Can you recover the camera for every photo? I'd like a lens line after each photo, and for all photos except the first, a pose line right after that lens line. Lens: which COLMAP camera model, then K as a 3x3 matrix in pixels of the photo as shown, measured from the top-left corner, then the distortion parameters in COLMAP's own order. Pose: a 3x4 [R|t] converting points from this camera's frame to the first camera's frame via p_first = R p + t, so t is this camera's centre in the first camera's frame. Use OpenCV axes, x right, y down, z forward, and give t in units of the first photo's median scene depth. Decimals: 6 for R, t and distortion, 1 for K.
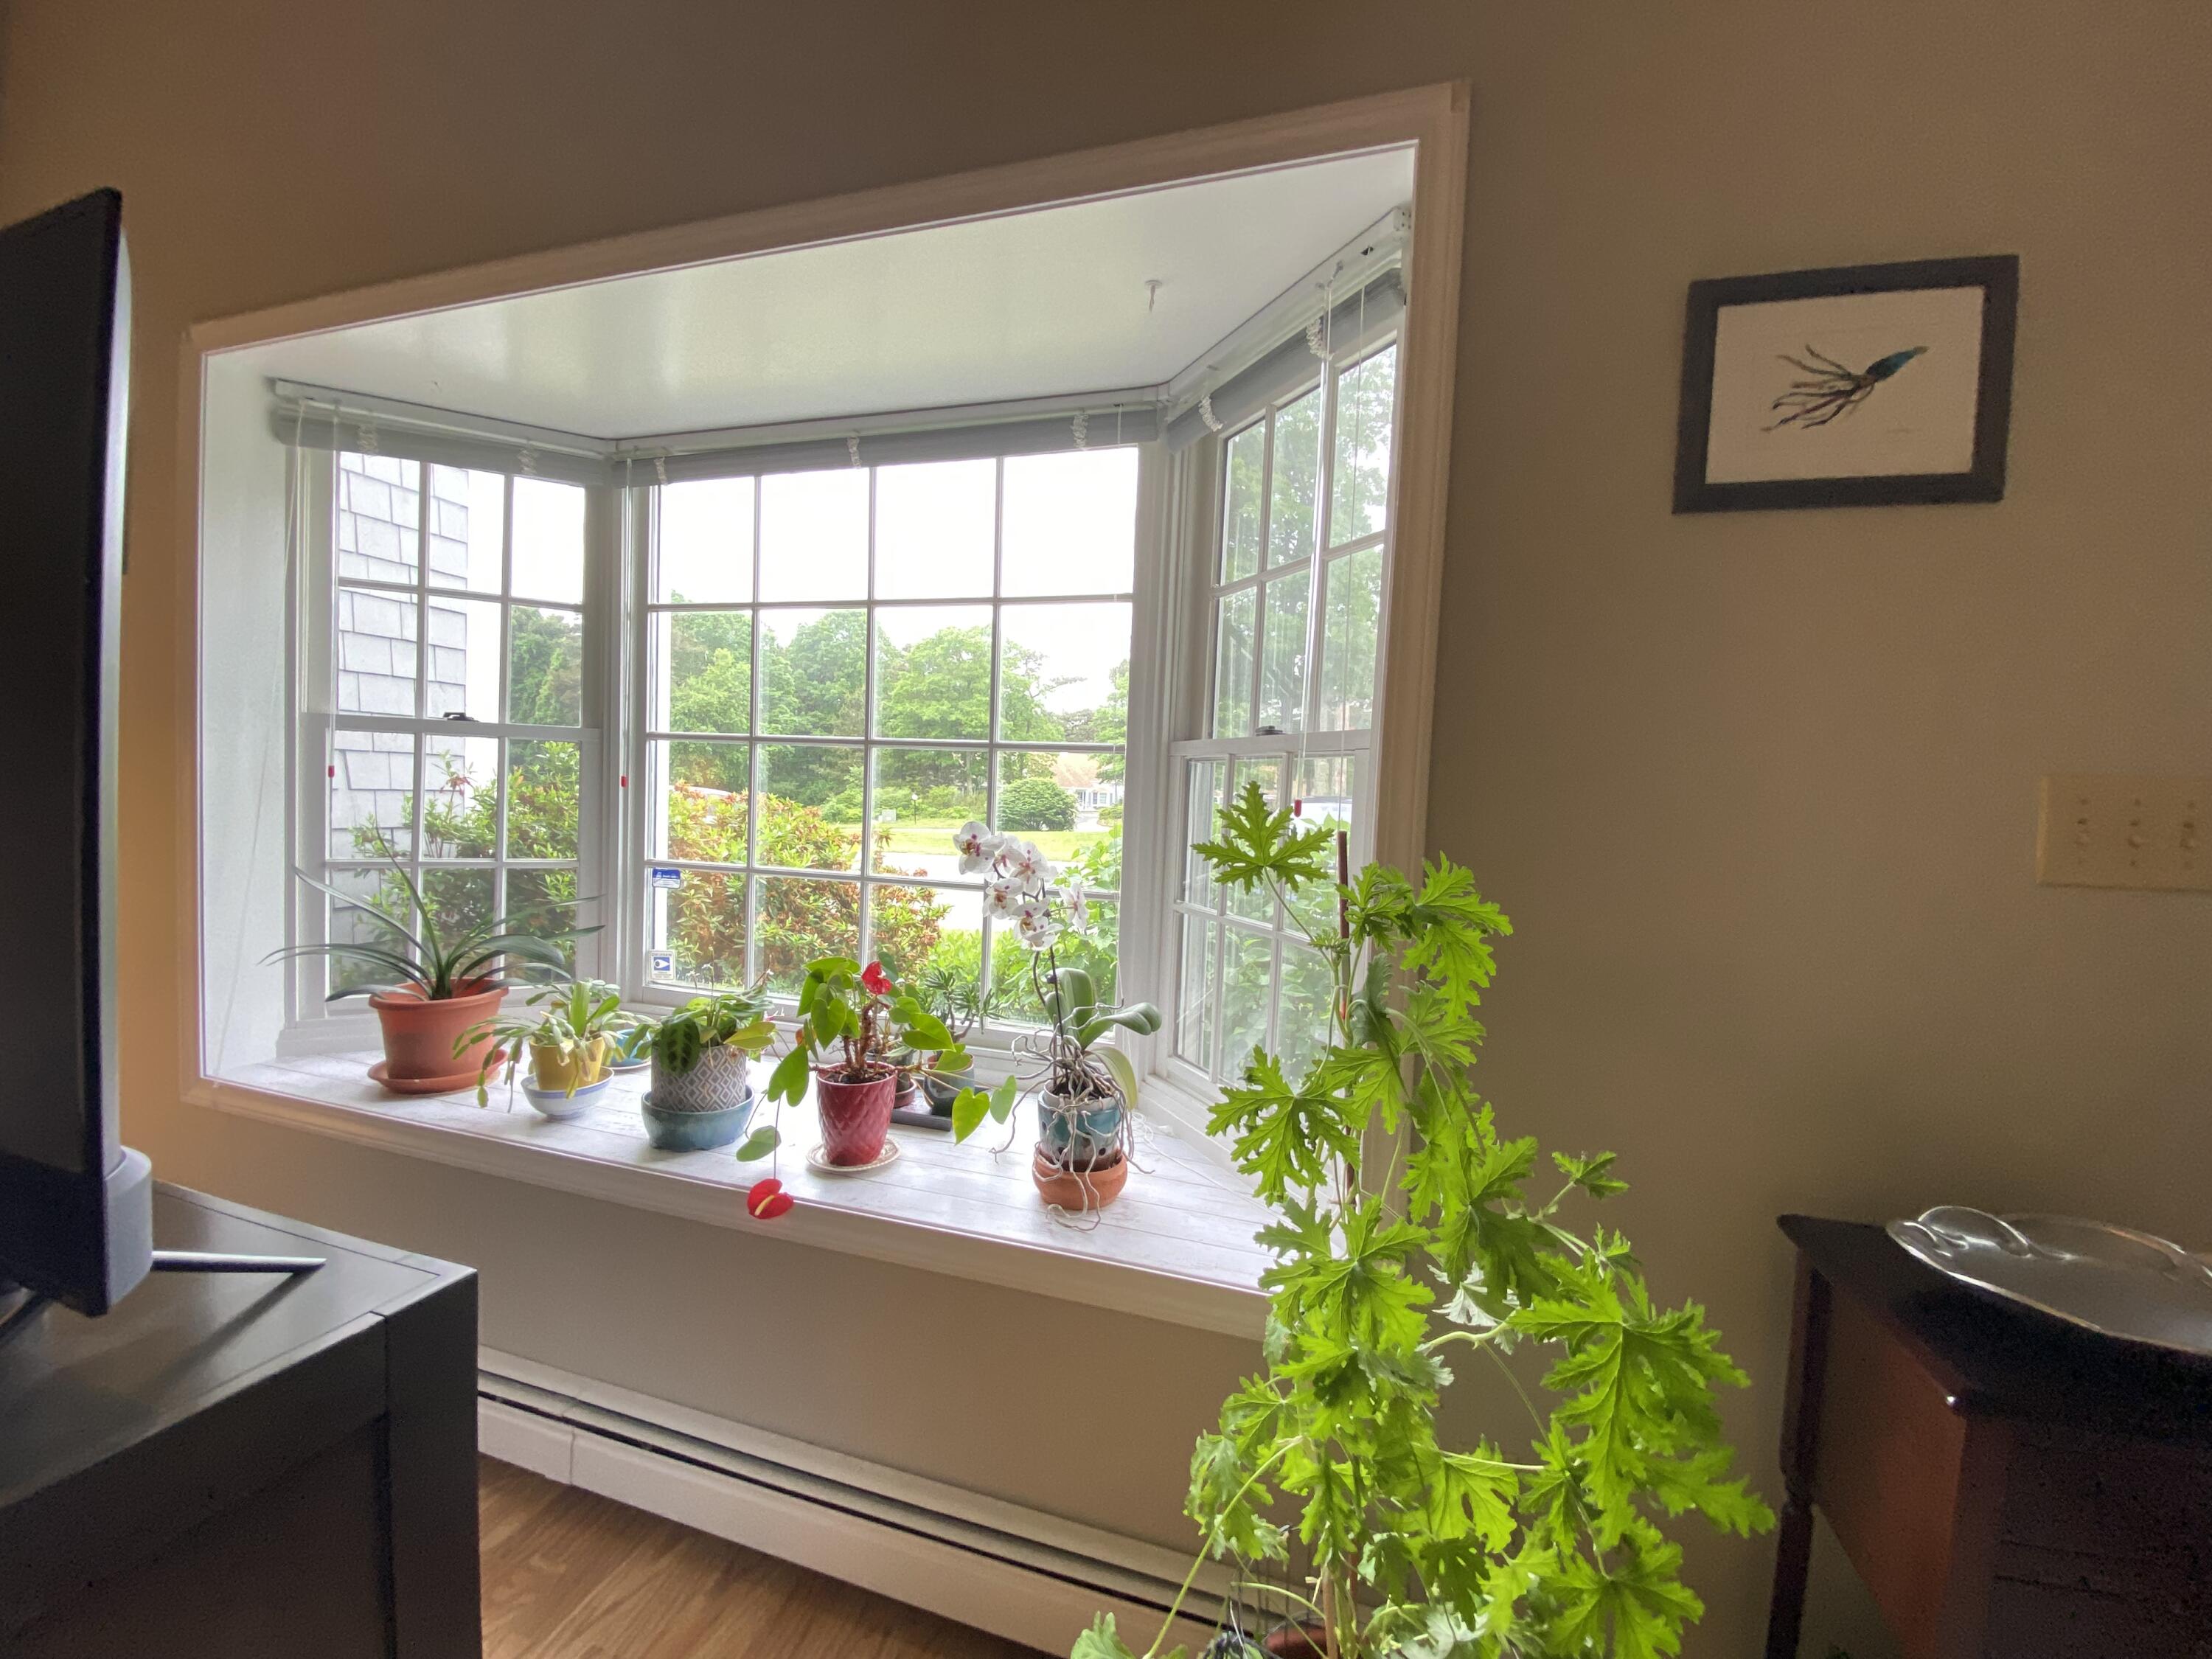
lens RADIAL K [[901.3, 0, 1105.0], [0, 901.3, 823.3], [0, 0, 1]] dist [0.018669, -0.020274]
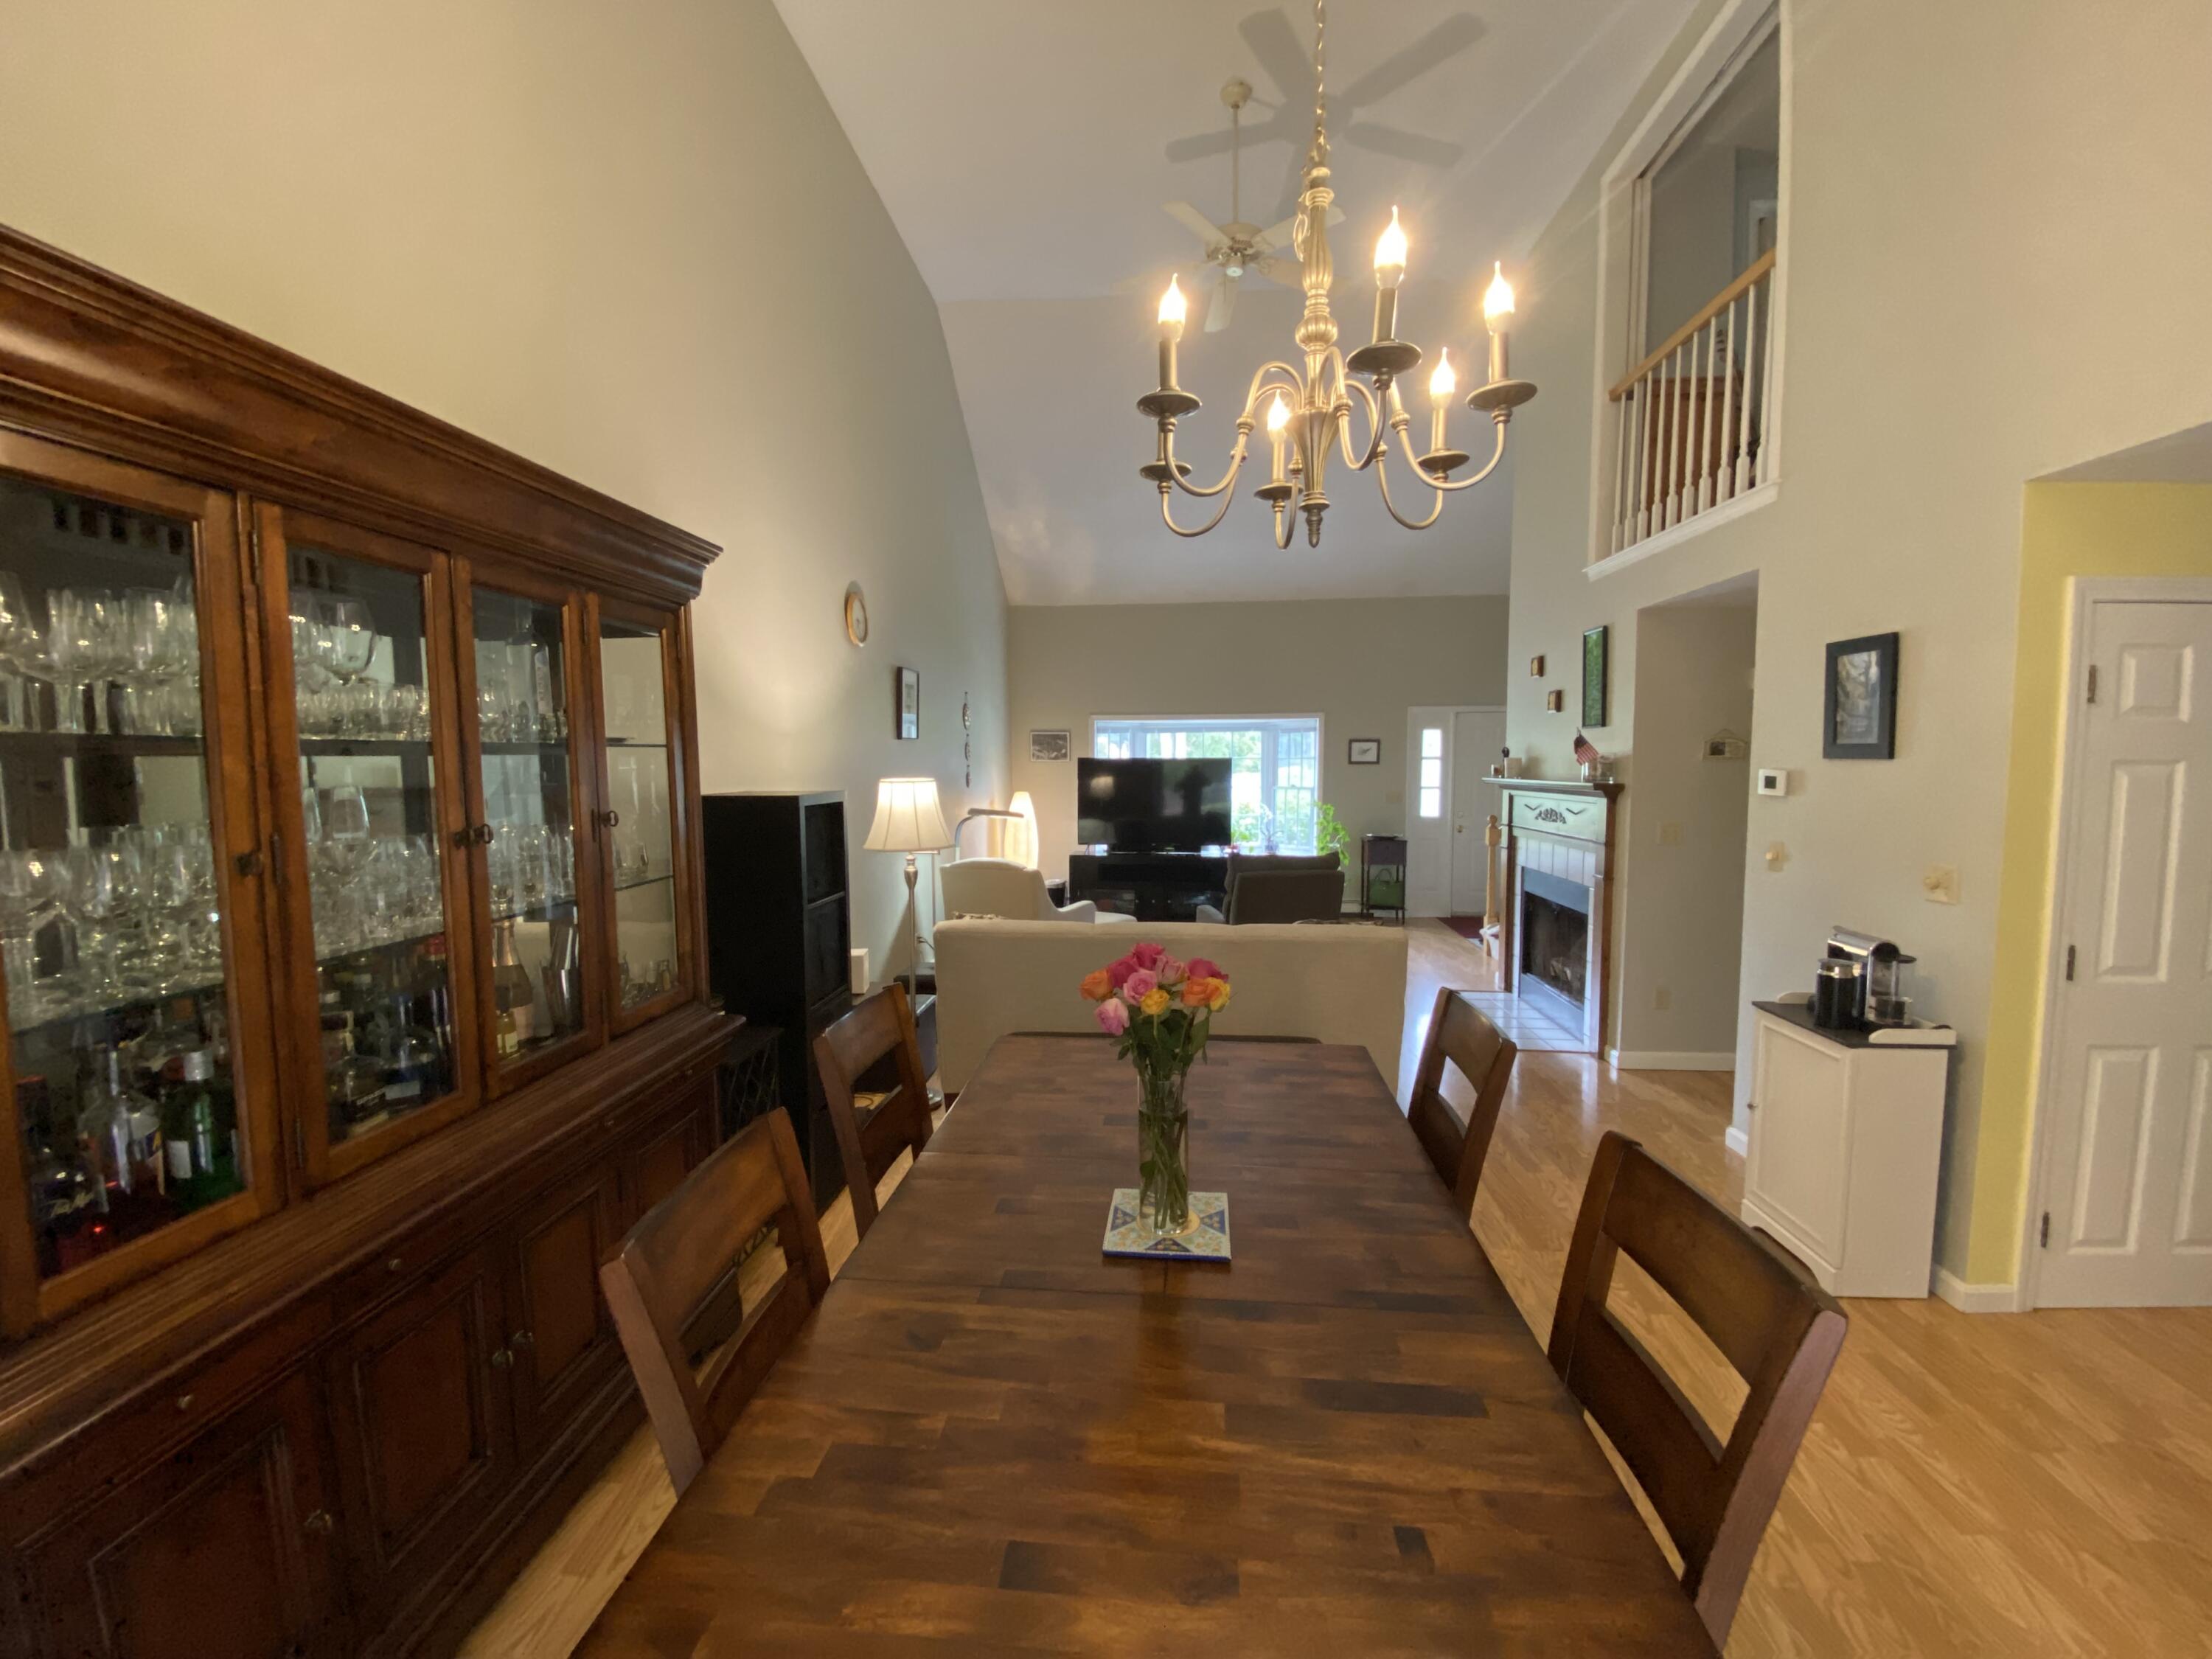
lens RADIAL K [[887.9, 0, 1106.0], [0, 887.9, 829.5], [0, 0, 1]] dist [0.009711, 0.000011]
pose [[0.975446, -0.059025, 0.212183, -4.019751], [0.049531, 0.997531, 0.049789, -0.284102], [-0.214598, -0.038056, 0.975961, -7.886642]]
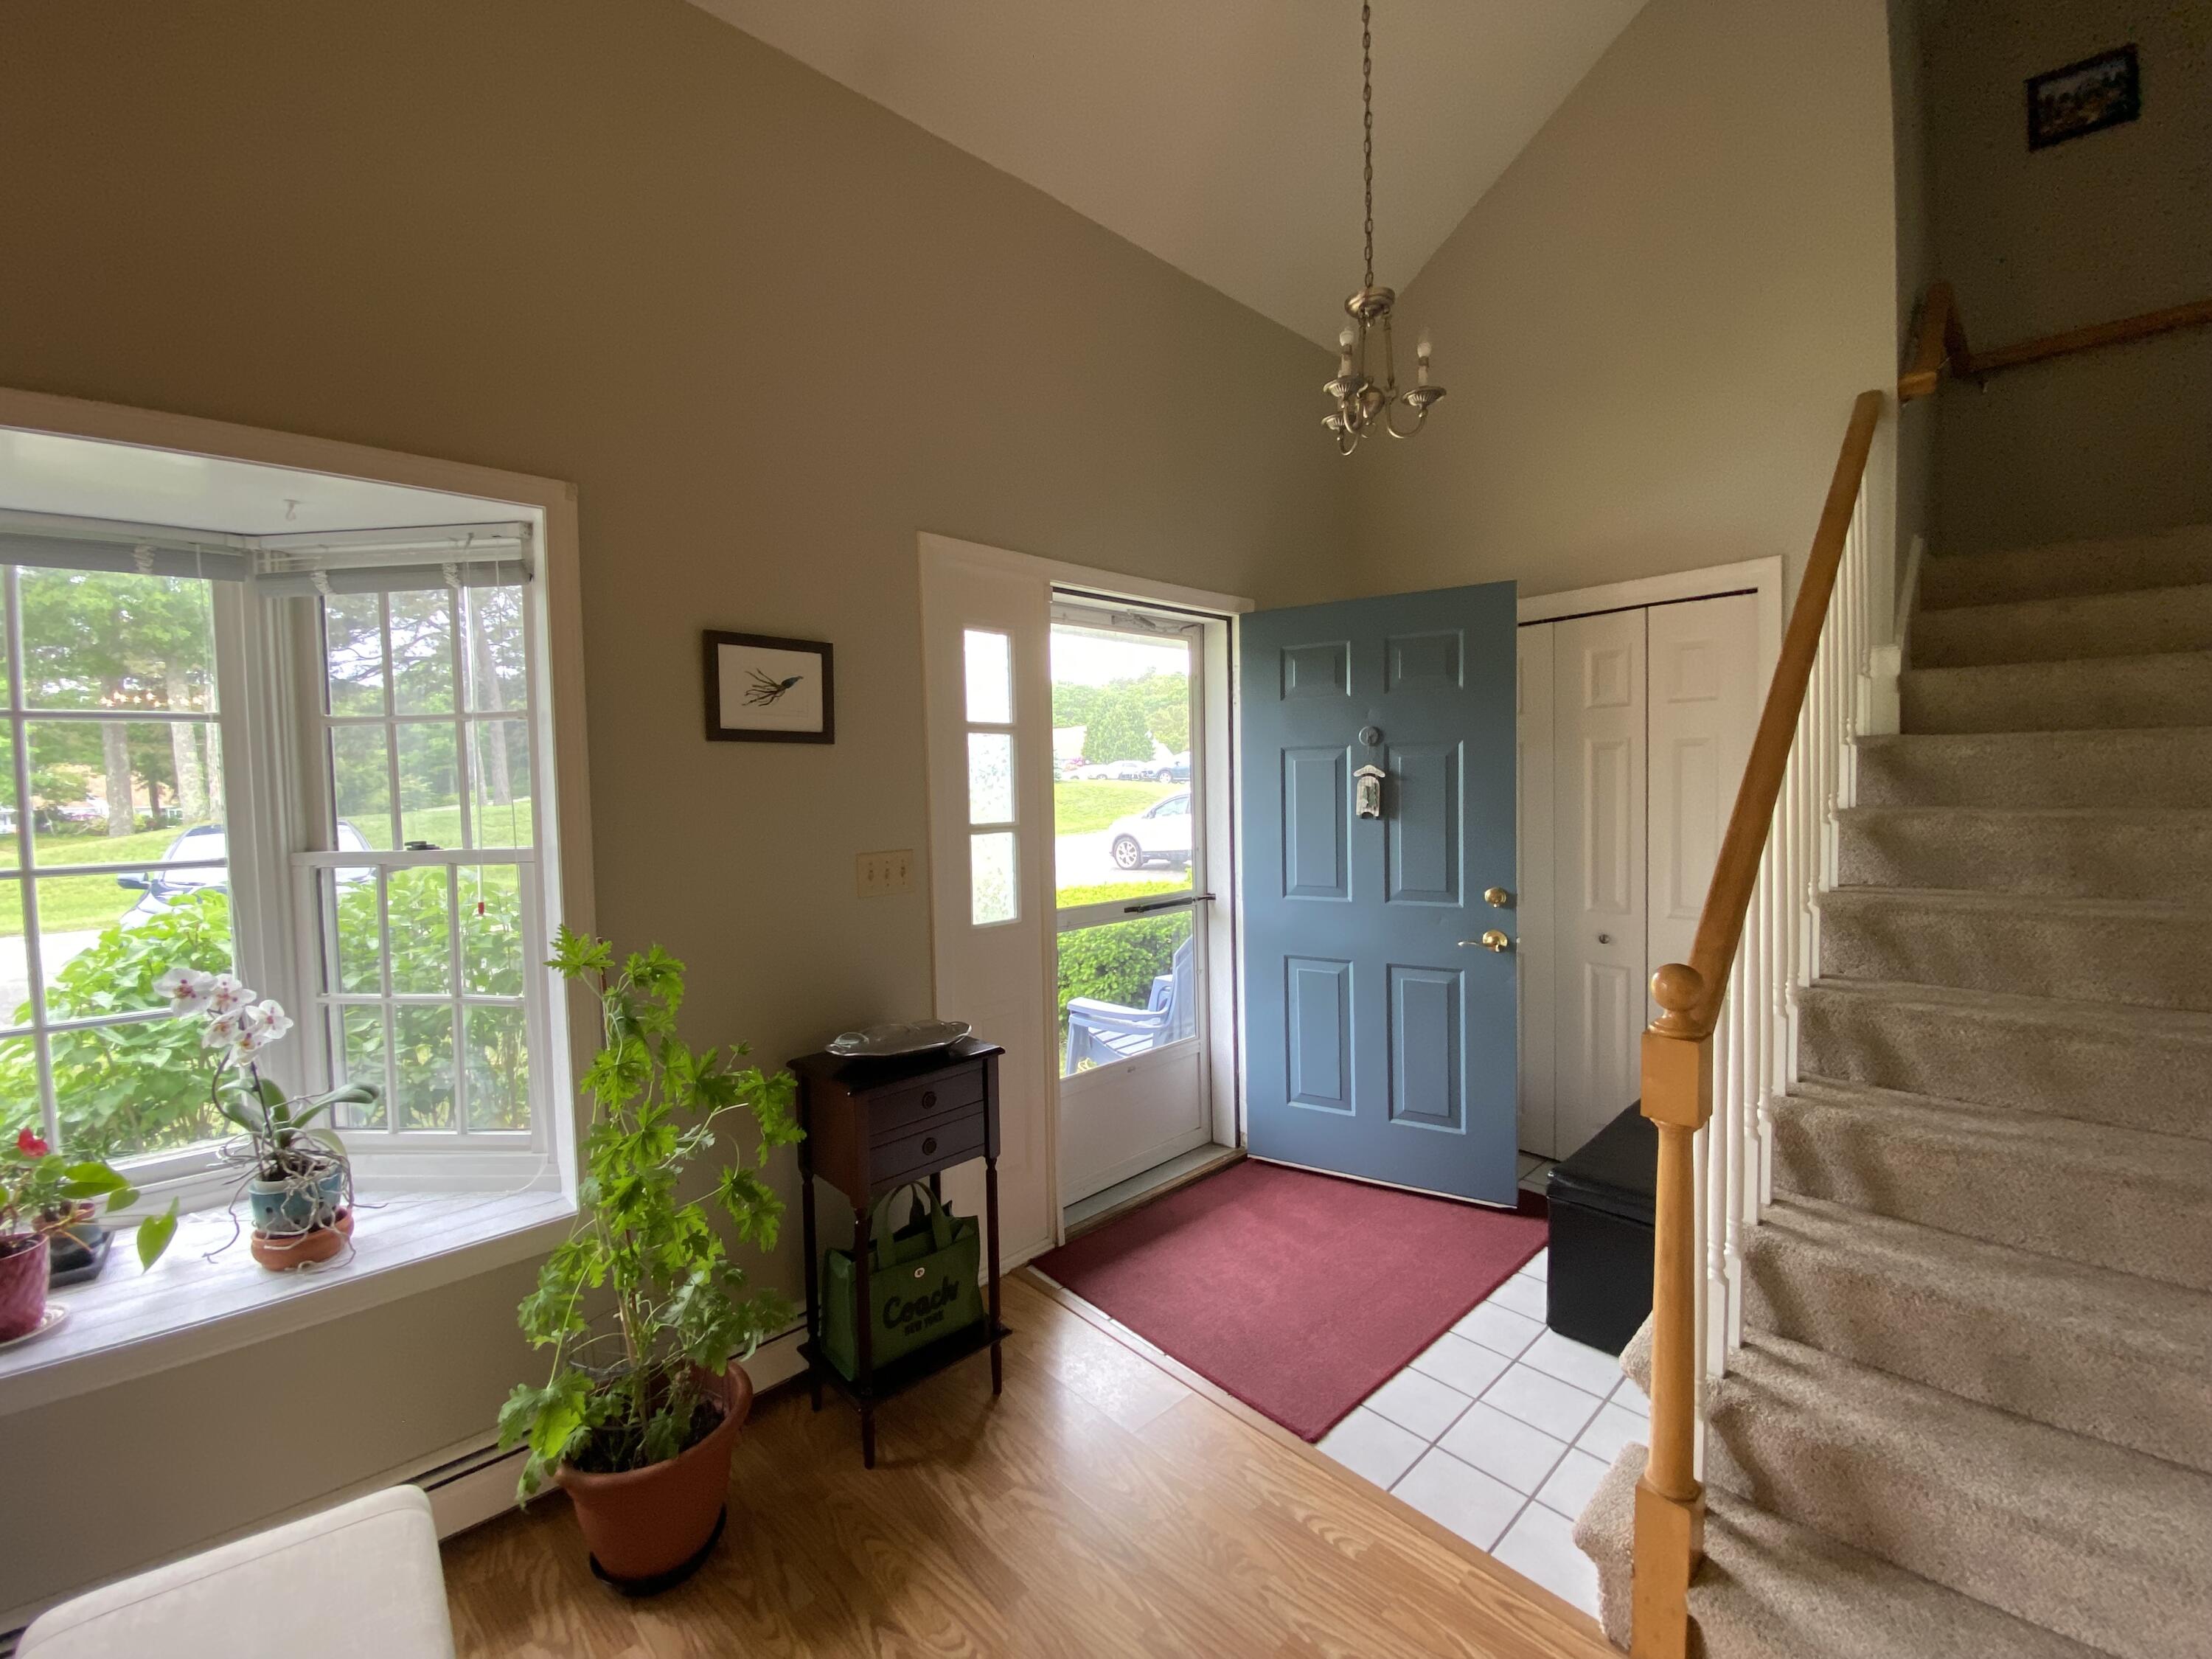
lens RADIAL K [[901.3, 0, 1105.0], [0, 901.3, 823.3], [0, 0, 1]] dist [0.018669, -0.020274]
pose [[0.499864, -0.090071, 0.861407, -0.752554], [0.075817, 0.995310, 0.060077, -0.239405], [-0.862779, 0.035279, 0.504349, -0.854292]]
